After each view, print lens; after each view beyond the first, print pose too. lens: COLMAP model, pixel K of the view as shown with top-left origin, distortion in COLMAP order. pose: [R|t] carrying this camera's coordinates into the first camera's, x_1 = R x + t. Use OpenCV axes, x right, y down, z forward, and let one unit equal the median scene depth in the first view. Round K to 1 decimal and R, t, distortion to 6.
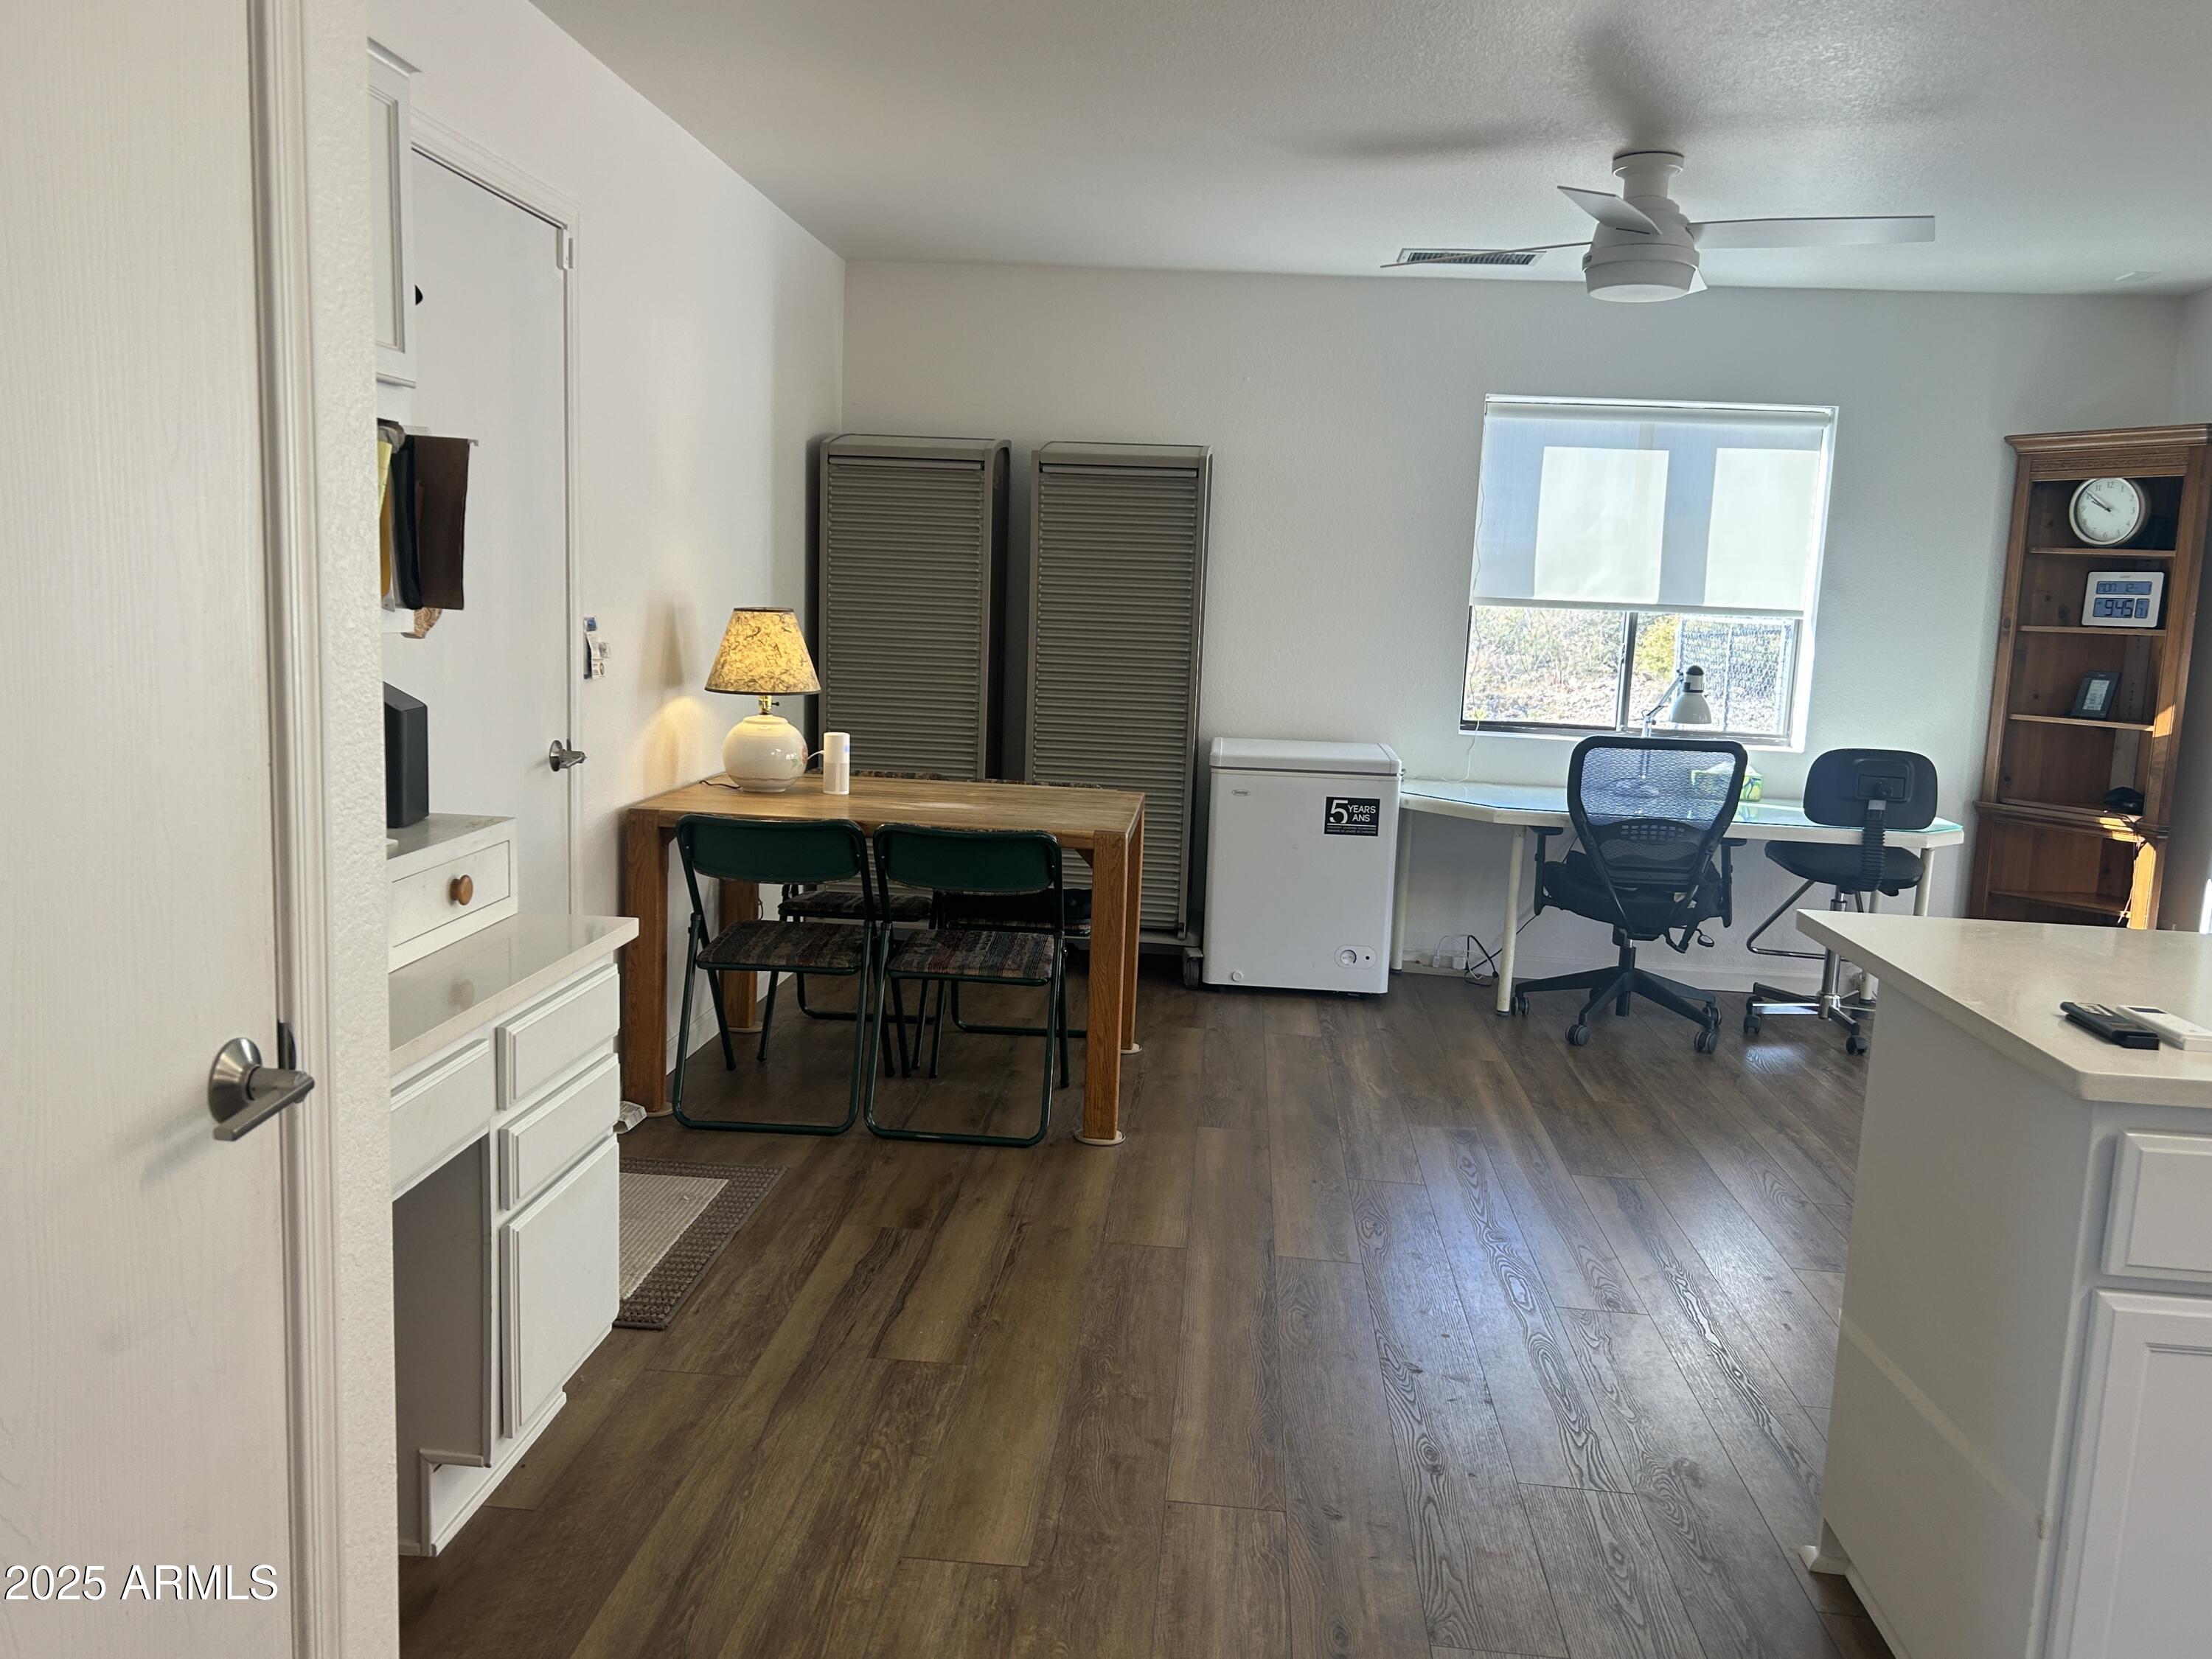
lens RADIAL K [[1742.9, 0, 1081.3], [0, 1742.9, 835.3], [0, 0, 1]] dist [0.055536, -0.052766]
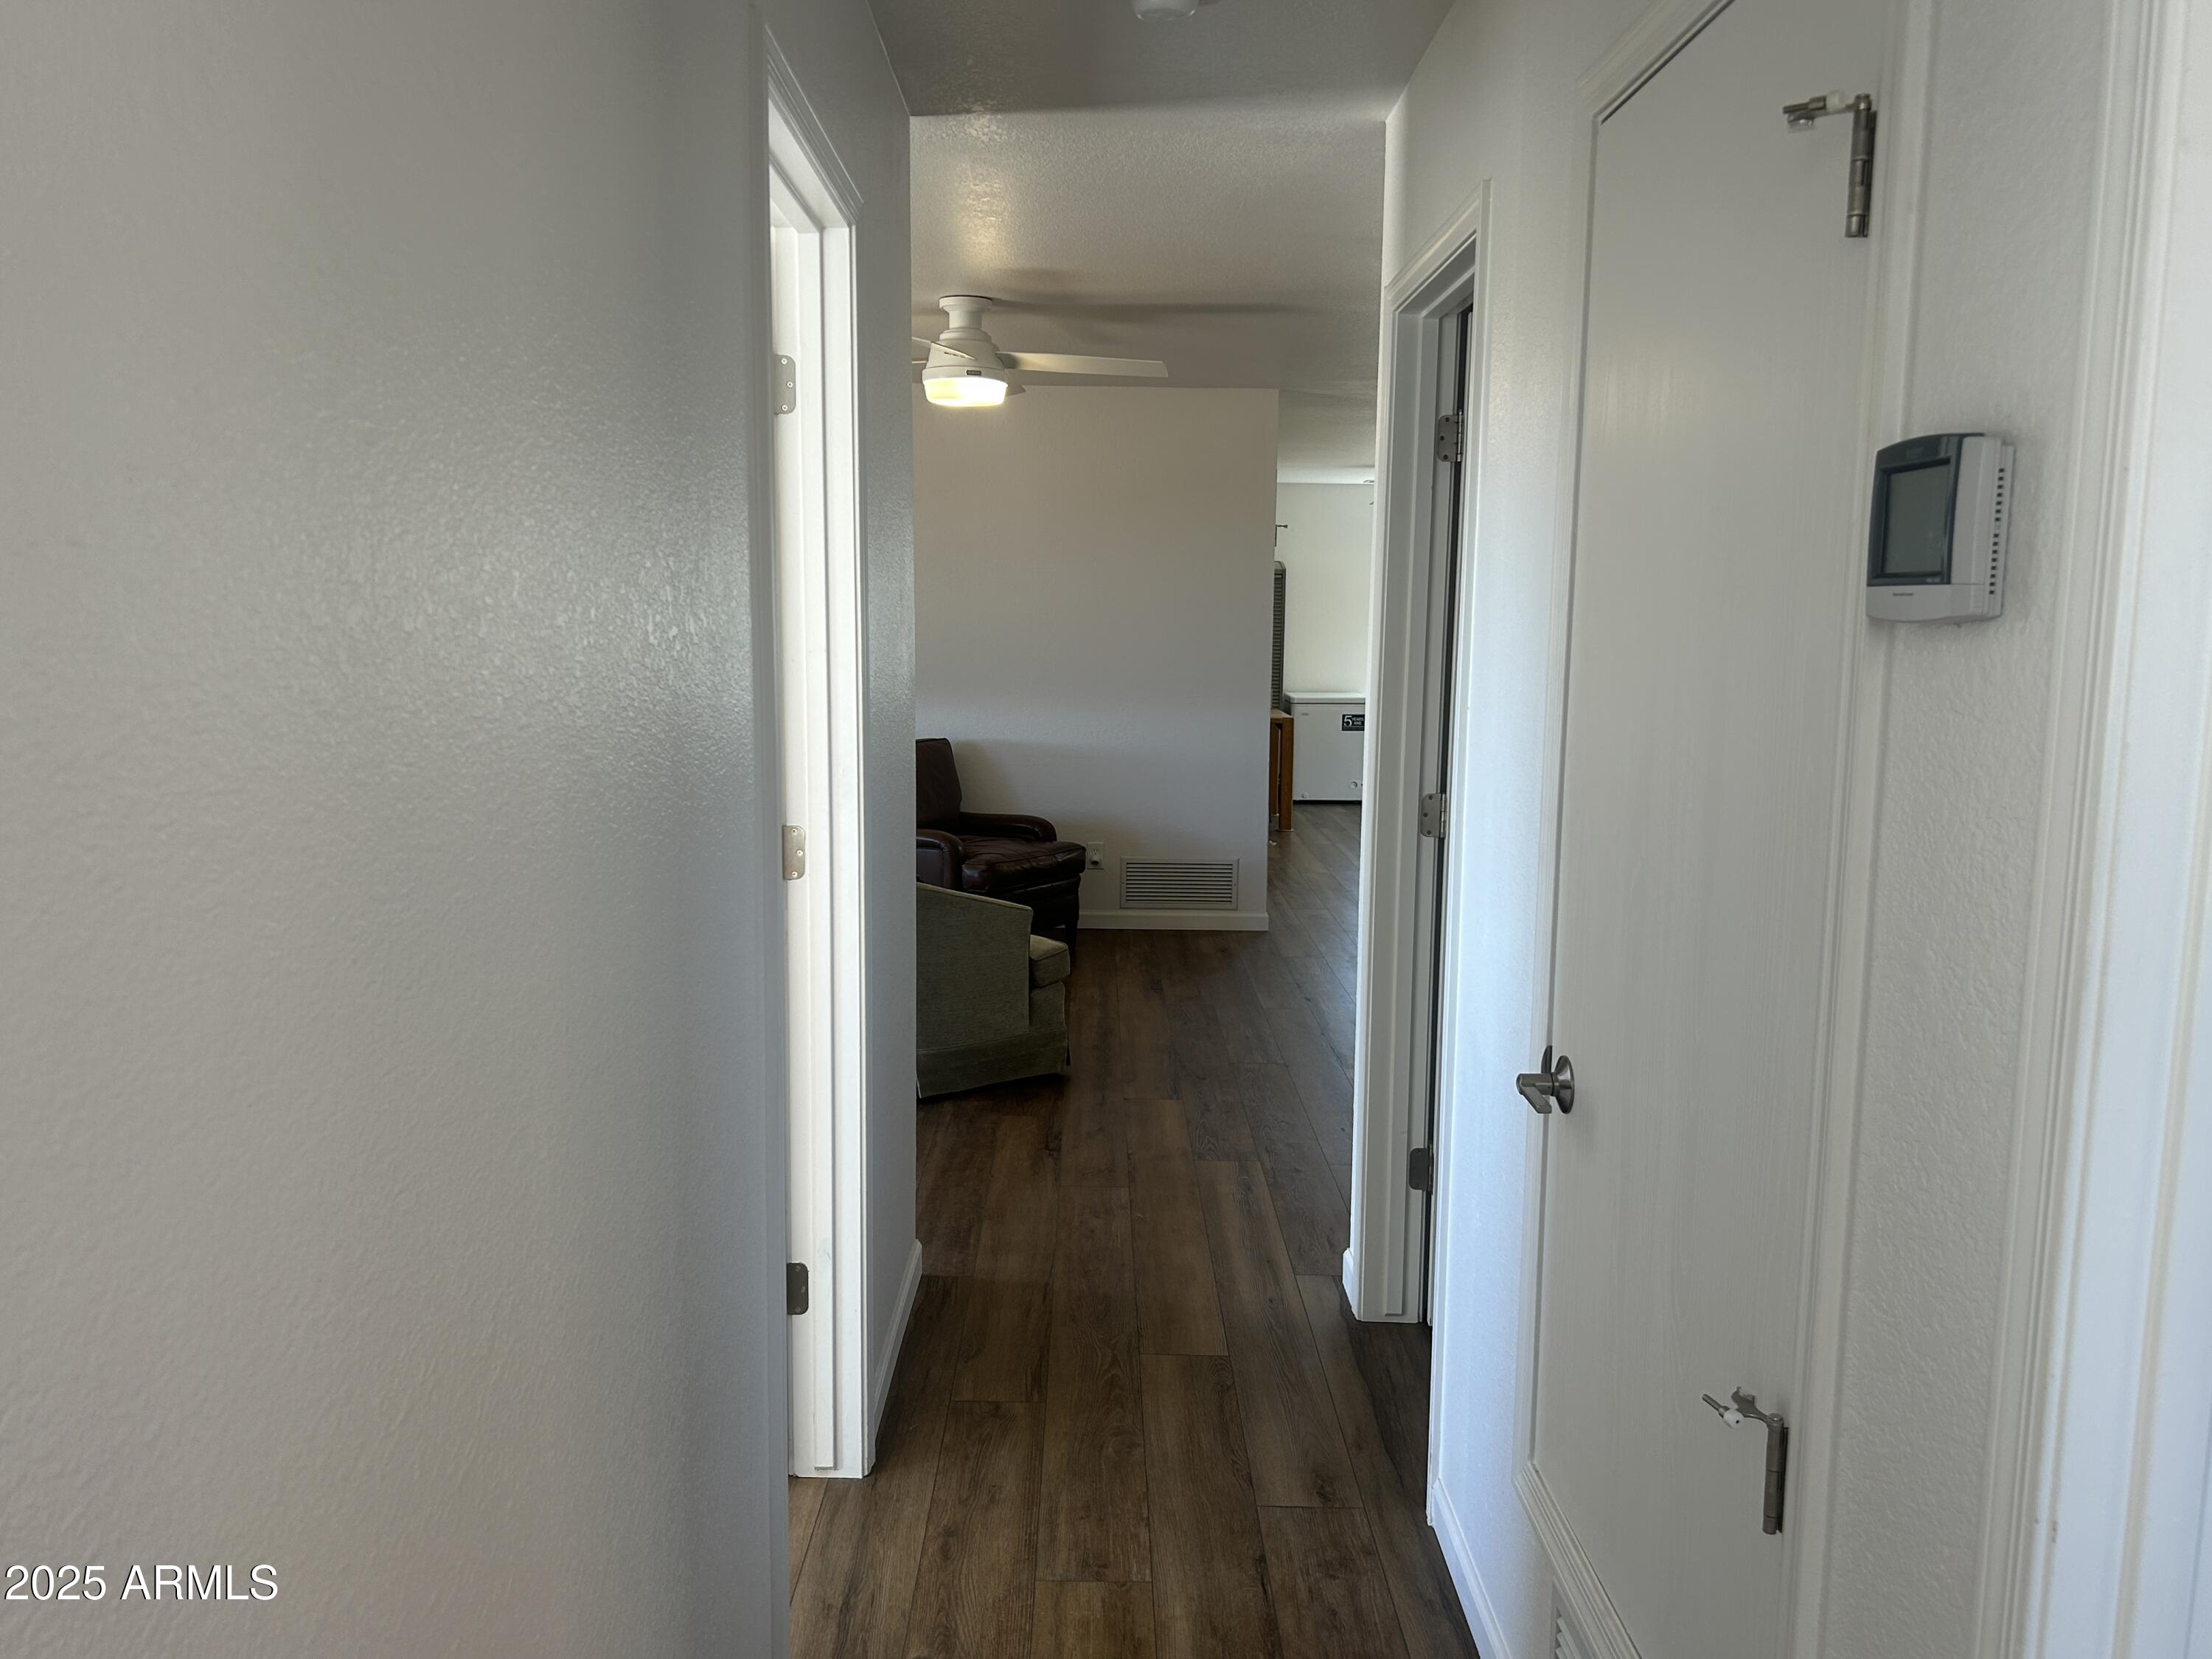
lens RADIAL K [[1742.9, 0, 1110.9], [0, 1742.9, 826.2], [0, 0, 1]] dist [0.055536, -0.052766]
pose [[0.995268, -0.039156, 0.088924, -0.378117], [0.040259, 0.999133, -0.010651, 0.138005], [-0.088430, 0.014180, 0.995981, -1.283394]]
